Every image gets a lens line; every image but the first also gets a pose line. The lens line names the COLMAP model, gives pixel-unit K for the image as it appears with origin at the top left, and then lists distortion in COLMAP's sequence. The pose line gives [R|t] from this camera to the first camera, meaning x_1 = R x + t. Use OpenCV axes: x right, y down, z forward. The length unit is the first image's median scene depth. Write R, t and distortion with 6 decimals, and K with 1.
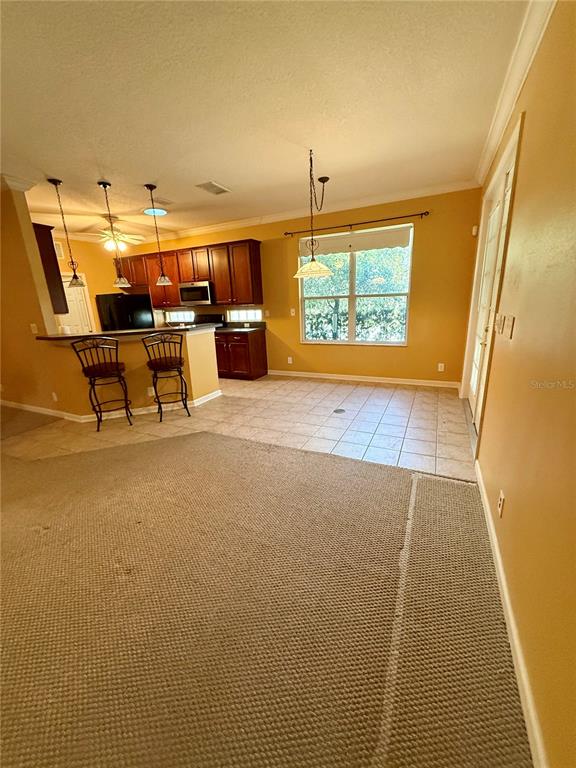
lens RADIAL K [[309.1, 0, 288.8], [0, 309.1, 385.0], [0, 0, 1]] dist [-0.001856, -0.000460]
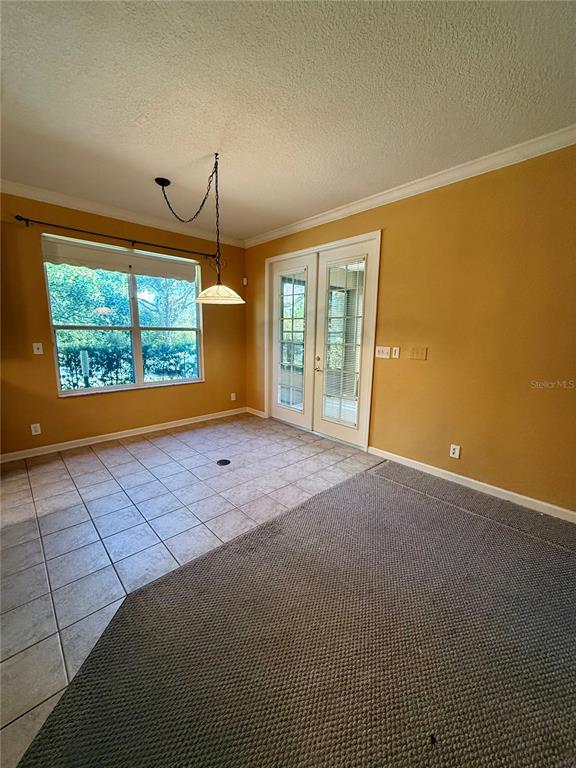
lens RADIAL K [[309.1, 0, 290.3], [0, 309.1, 379.5], [0, 0, 1]] dist [-0.001856, -0.000460]
pose [[0.356723, -0.097903, 0.929066, -0.411854], [0.225481, 0.974115, 0.016075, -0.083061], [-0.906591, 0.203753, 0.369564, 0.380432]]
